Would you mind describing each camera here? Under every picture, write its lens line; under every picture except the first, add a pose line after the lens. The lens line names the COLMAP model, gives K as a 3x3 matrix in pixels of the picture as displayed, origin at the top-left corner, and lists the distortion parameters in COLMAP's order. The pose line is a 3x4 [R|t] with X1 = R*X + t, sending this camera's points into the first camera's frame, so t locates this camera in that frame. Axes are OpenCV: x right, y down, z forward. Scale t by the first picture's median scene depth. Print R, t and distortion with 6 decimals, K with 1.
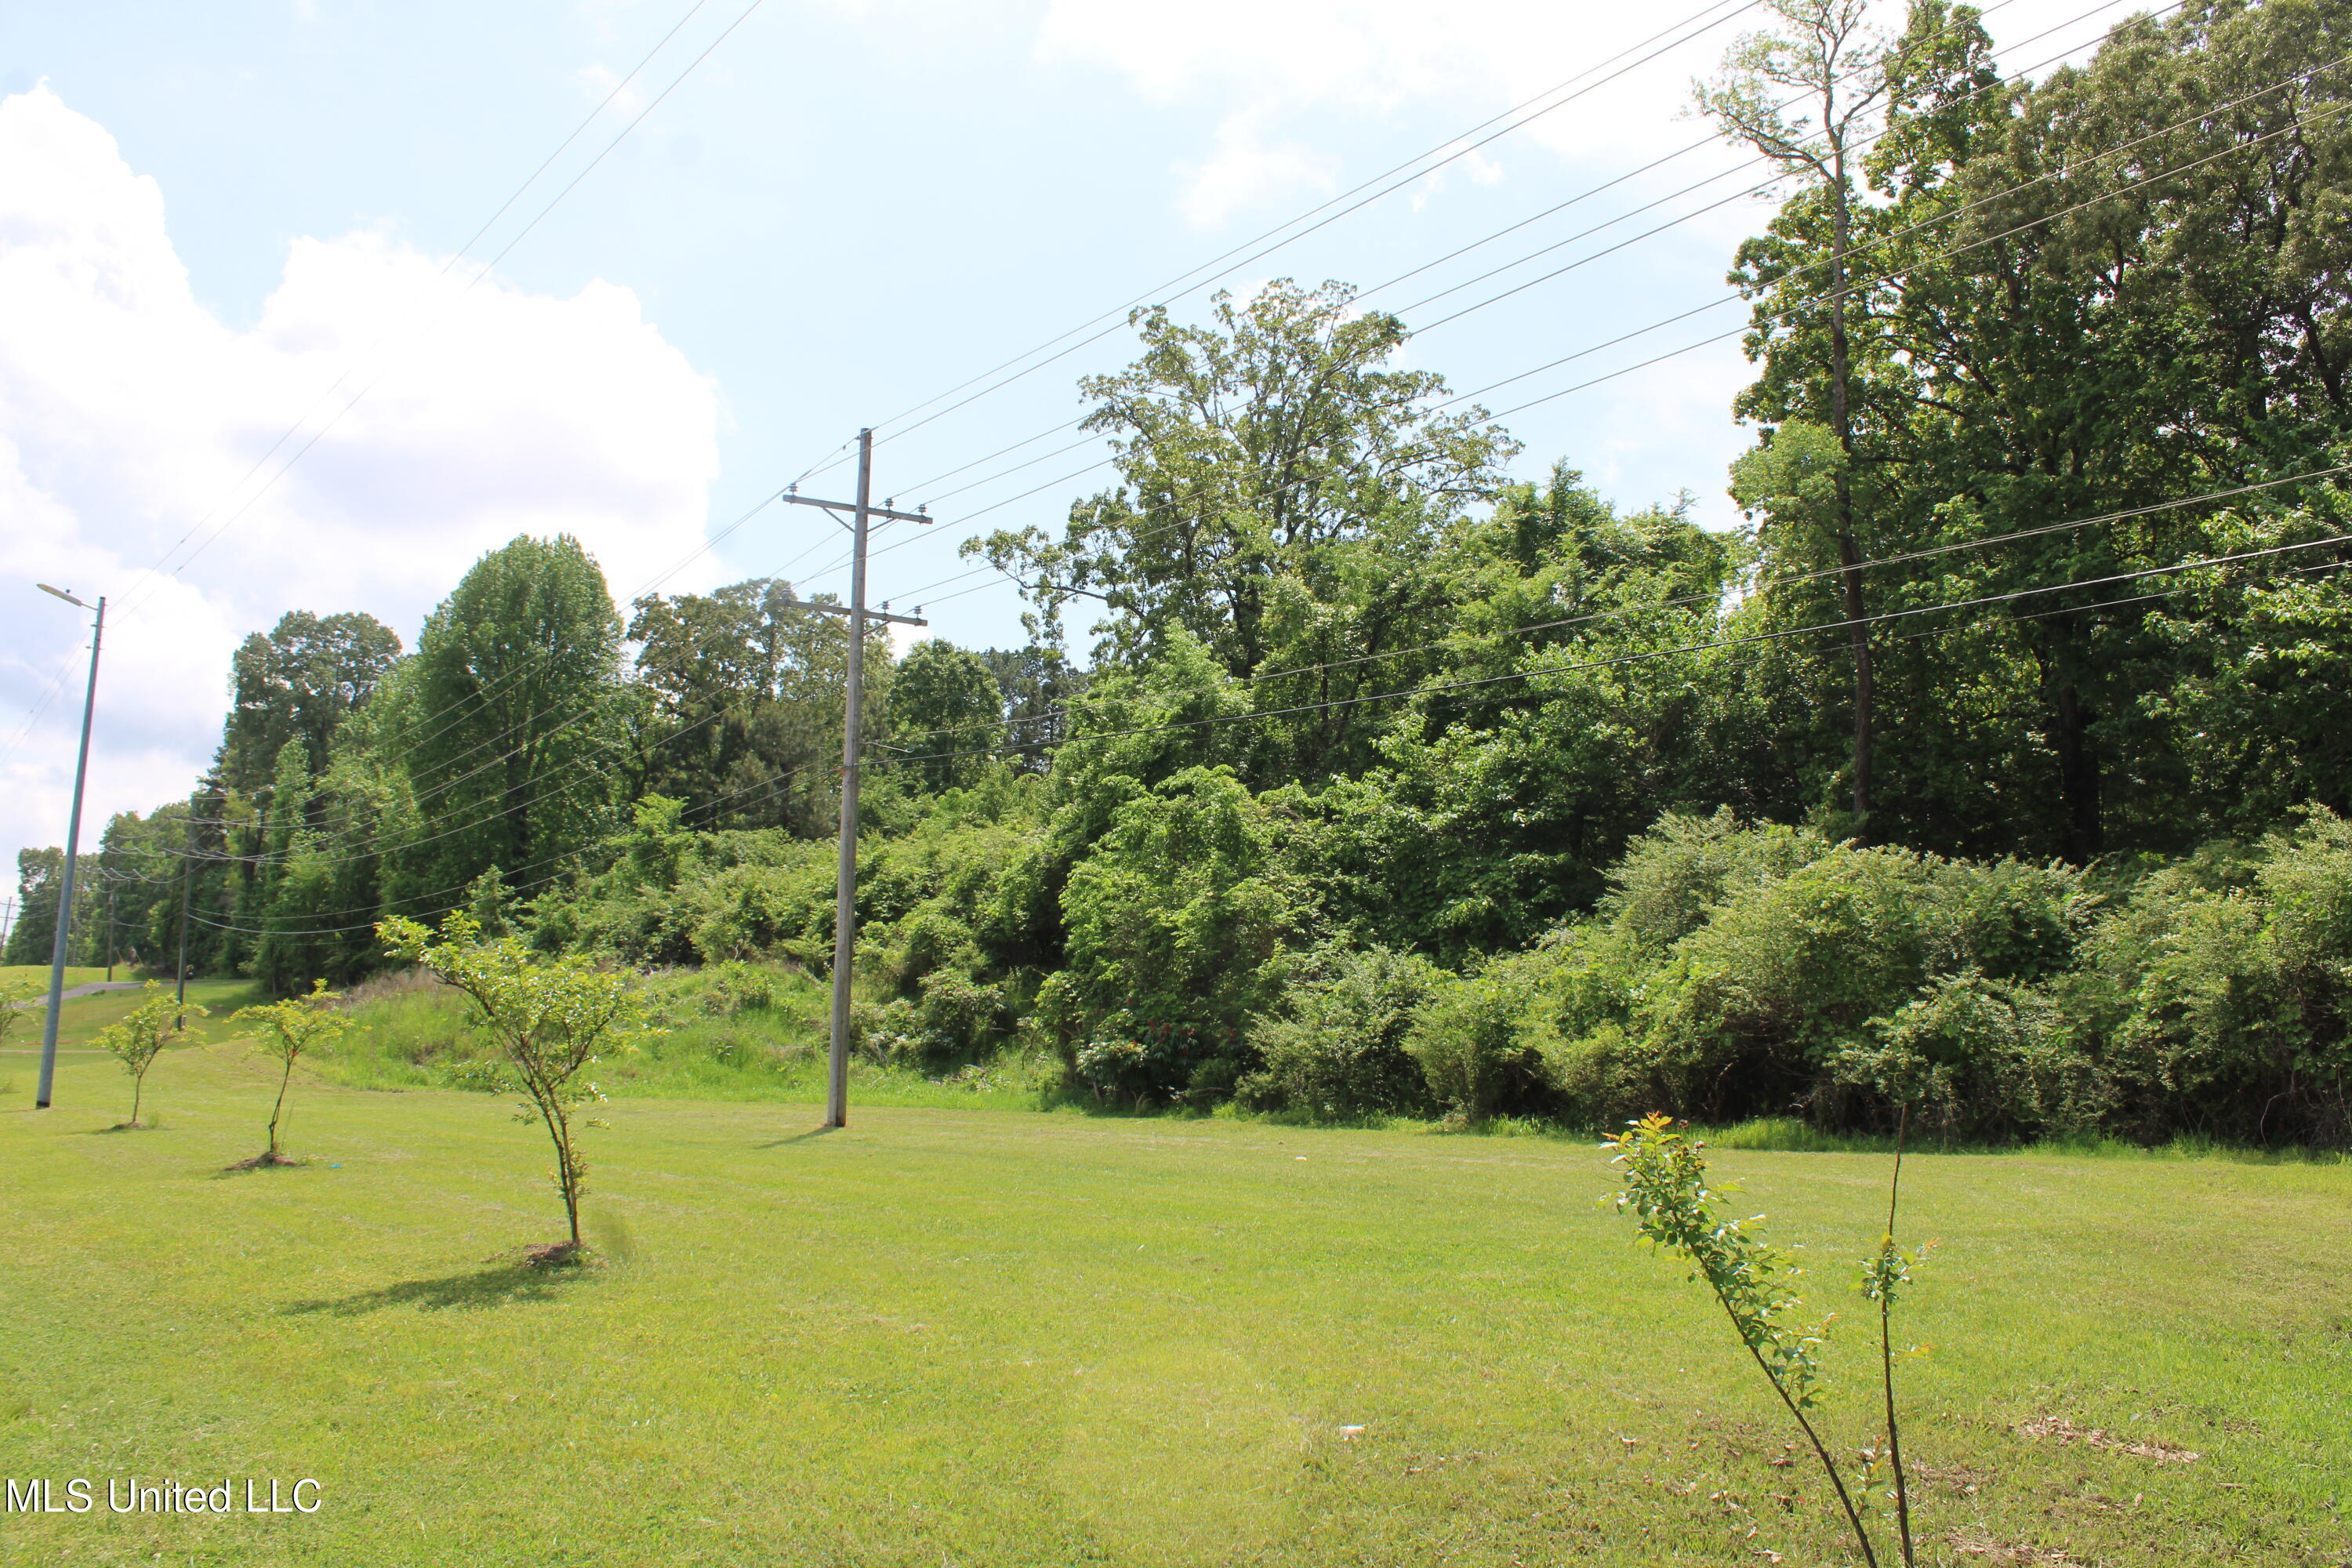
lens RADIAL K [[1939.4, 0, 1215.1], [0, 1939.4, 779.7], [0, 0, 1]] dist [-0.139261, 0.131813]
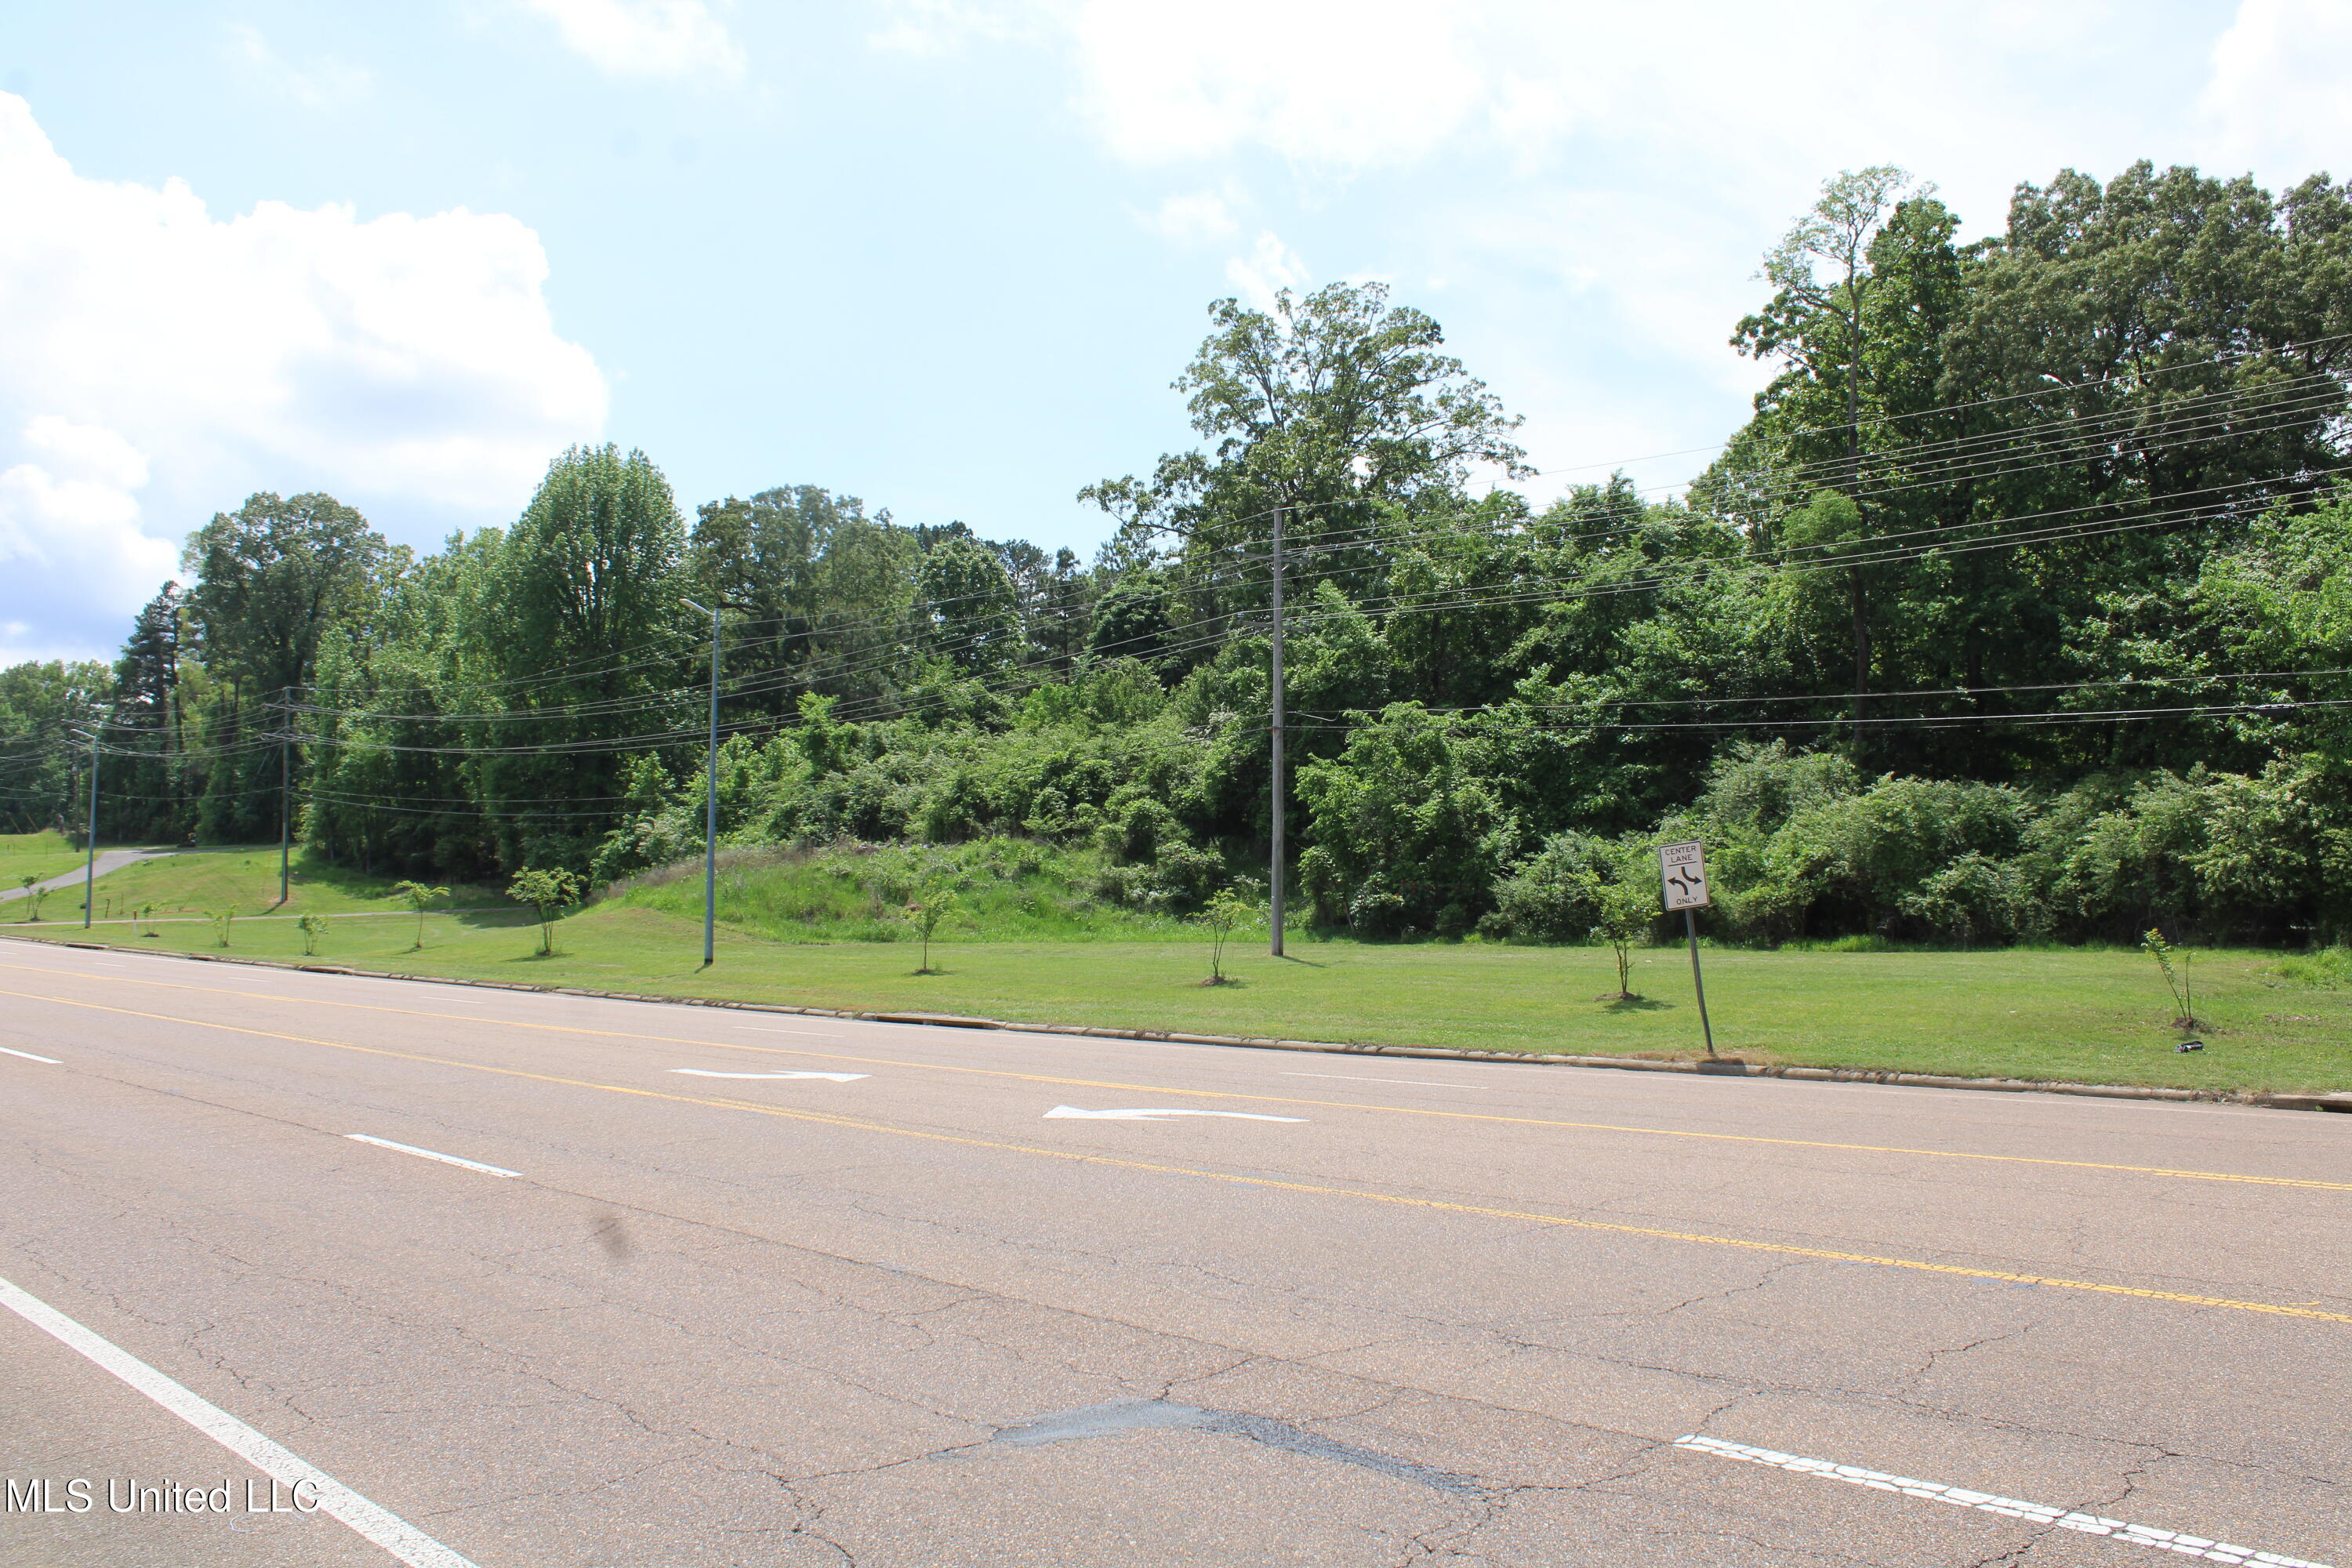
lens RADIAL K [[1939.4, 0, 1215.1], [0, 1939.4, 779.7], [0, 0, 1]] dist [-0.139261, 0.131813]
pose [[0.992548, -0.017245, 0.120631, -0.342975], [0.006148, 0.995761, 0.091769, -0.088851], [-0.121702, -0.090343, 0.988447, -0.447267]]
